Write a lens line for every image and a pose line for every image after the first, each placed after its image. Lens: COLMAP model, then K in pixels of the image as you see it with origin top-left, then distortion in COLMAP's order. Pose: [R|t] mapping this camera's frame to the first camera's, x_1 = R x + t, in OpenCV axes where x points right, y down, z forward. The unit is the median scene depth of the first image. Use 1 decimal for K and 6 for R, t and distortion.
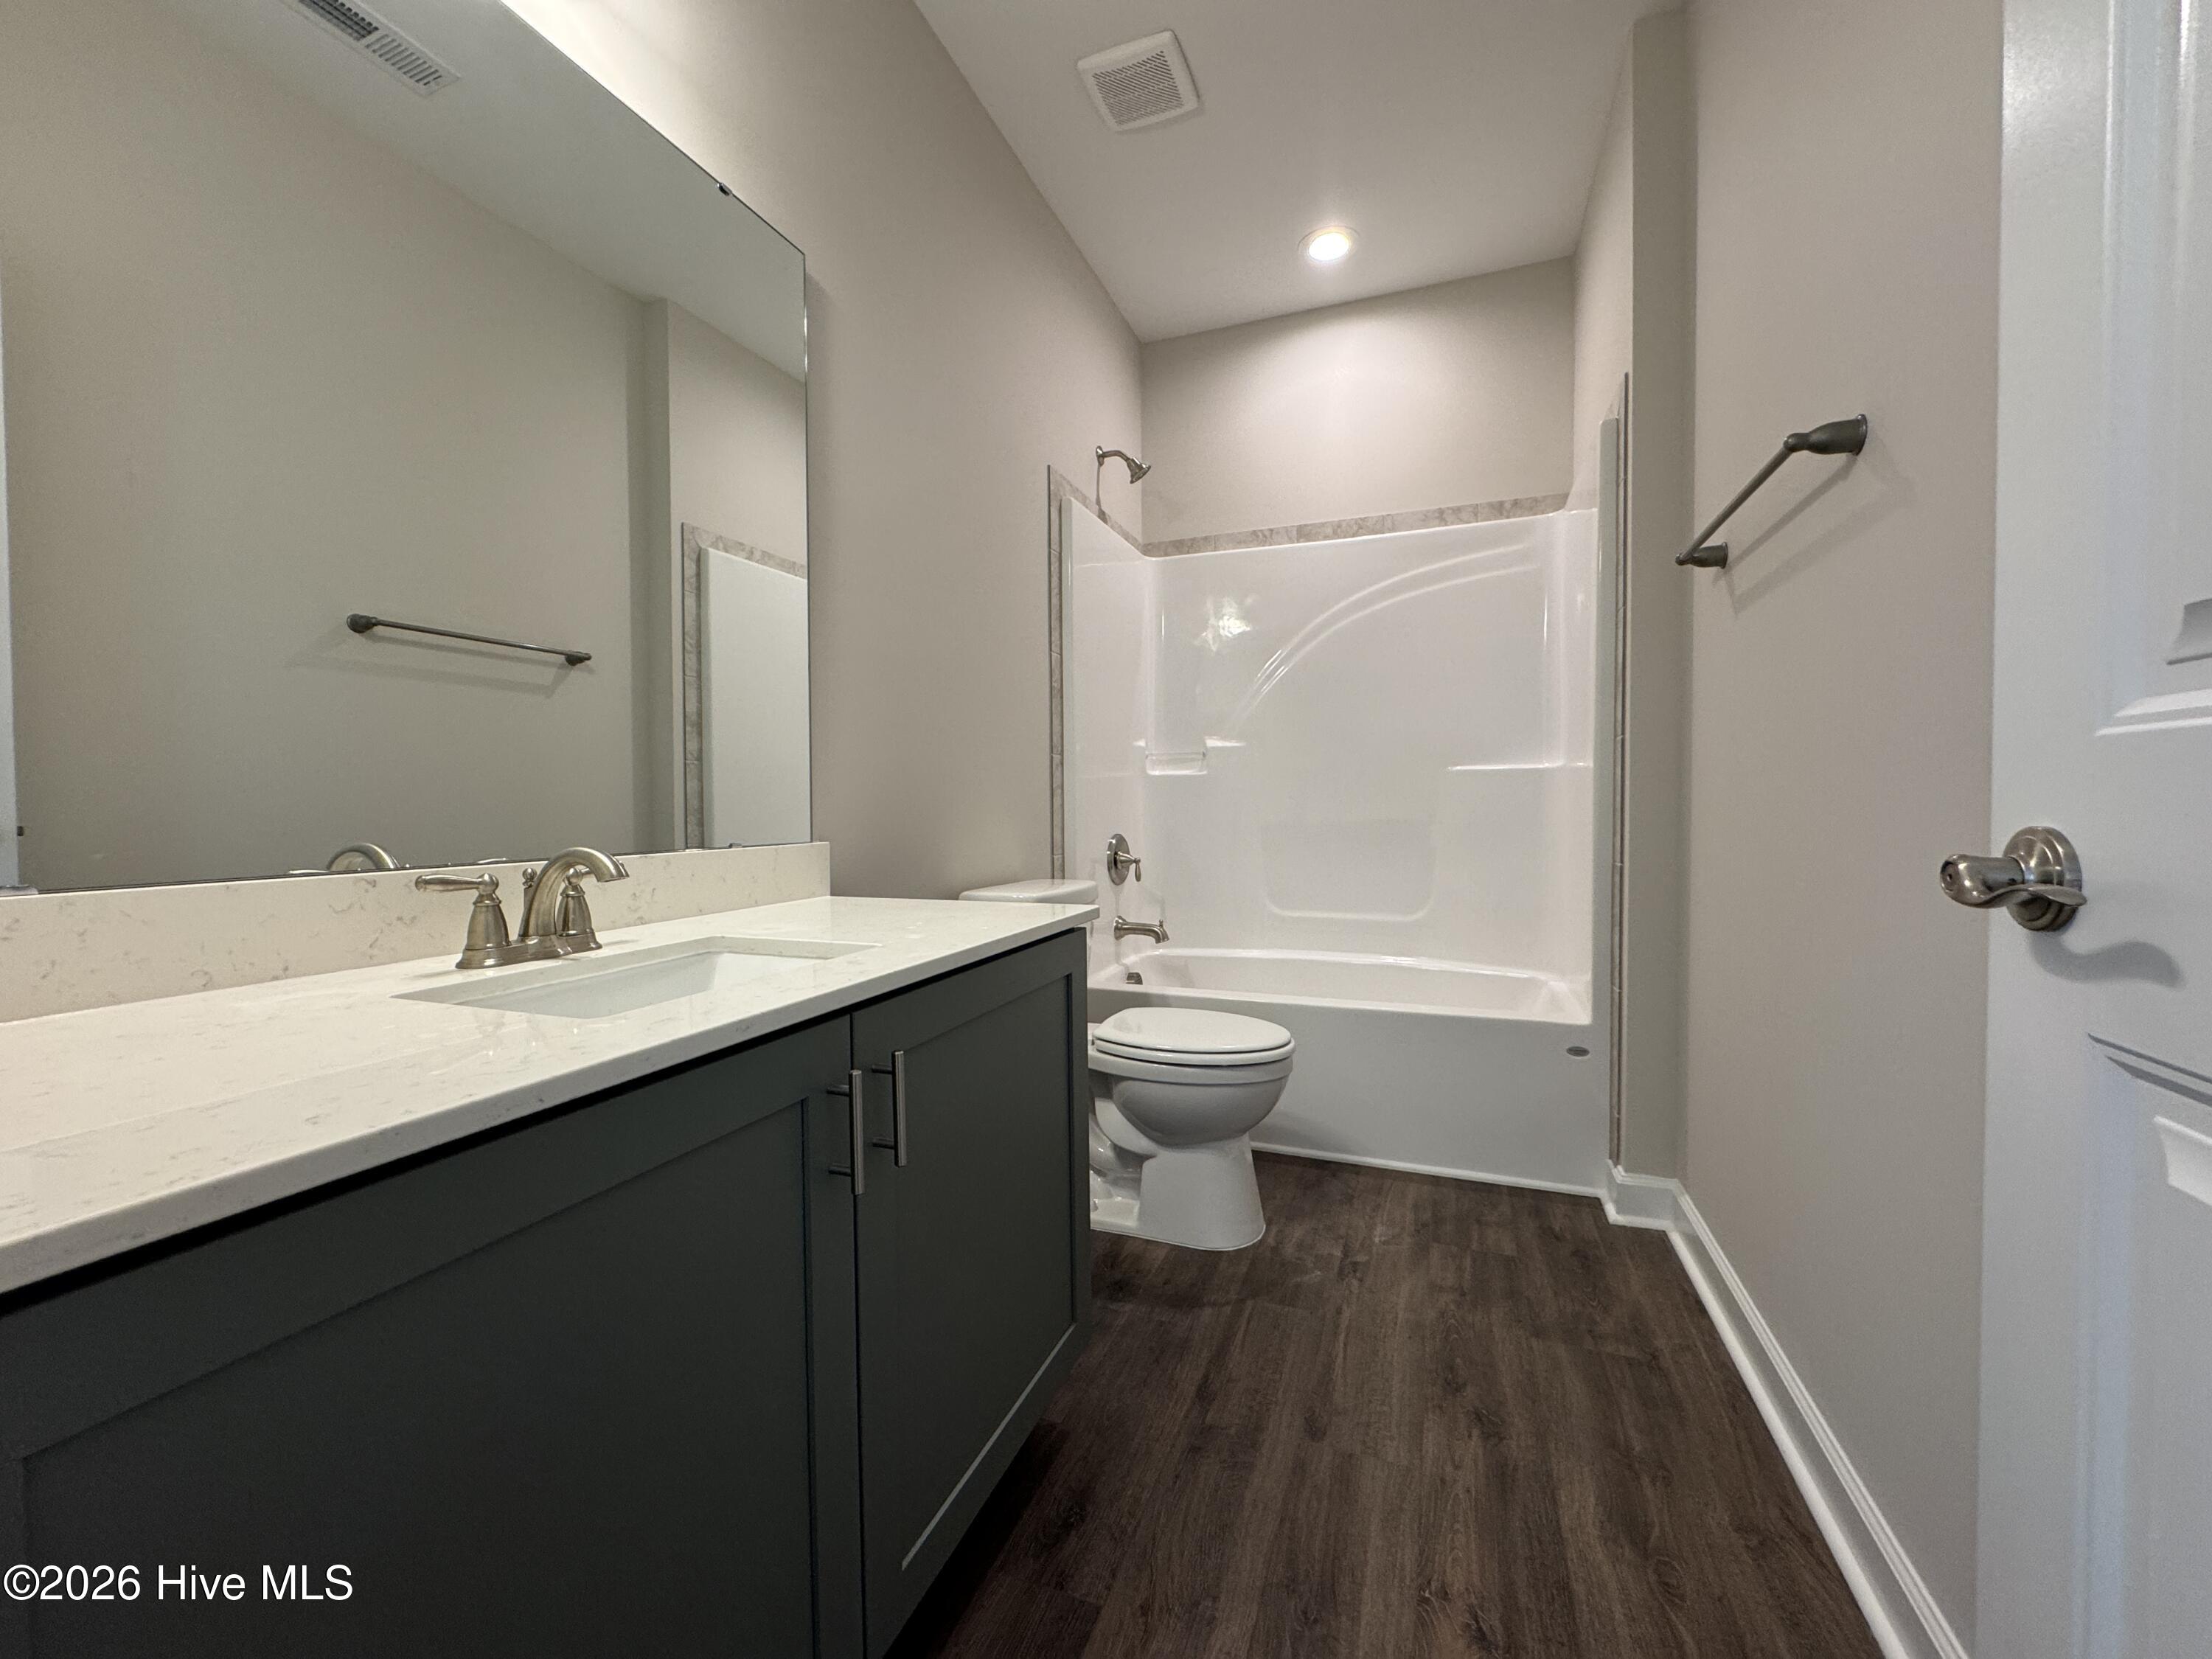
lens RADIAL K [[884.6, 0, 1102.6], [0, 884.6, 826.8], [0, 0, 1]] dist [-0.000977, 0.000557]
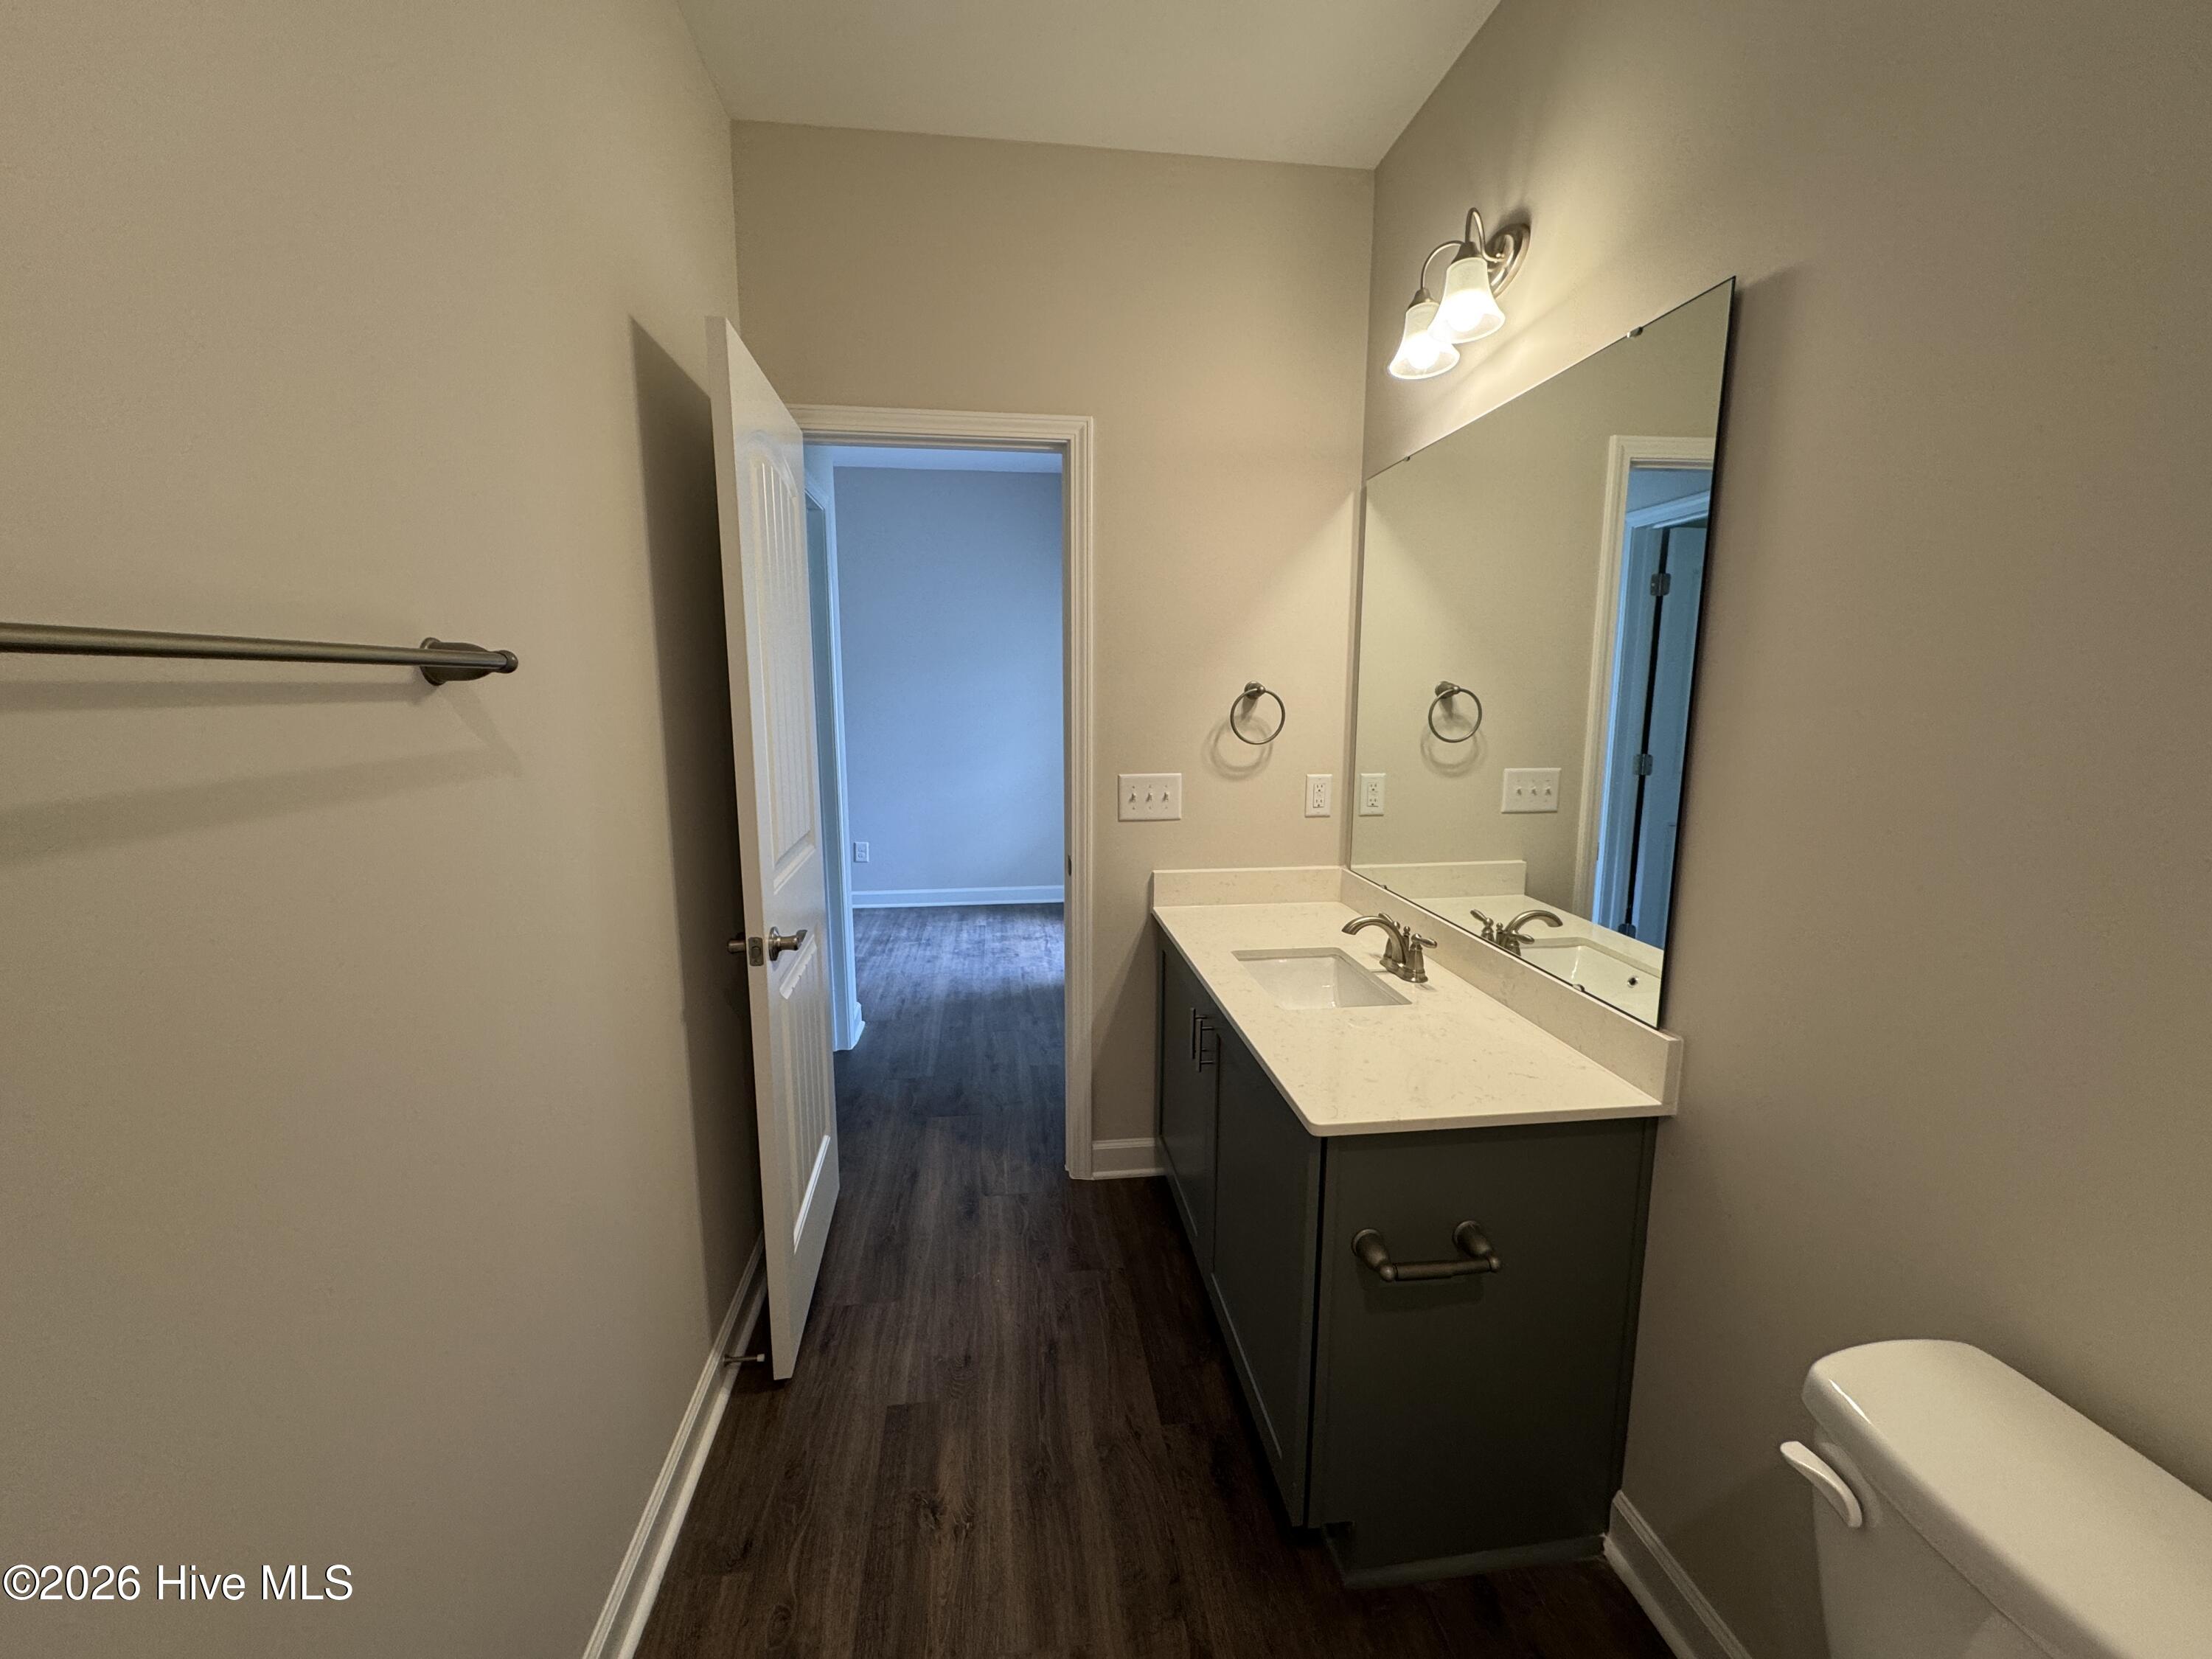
lens RADIAL K [[884.6, 0, 1102.6], [0, 884.6, 826.8], [0, 0, 1]] dist [-0.000977, 0.000557]
pose [[-0.878400, 0.079682, -0.471236, 0.685498], [-0.006370, 0.983964, 0.178254, -0.422491], [0.477883, 0.159580, -0.863807, 1.945111]]
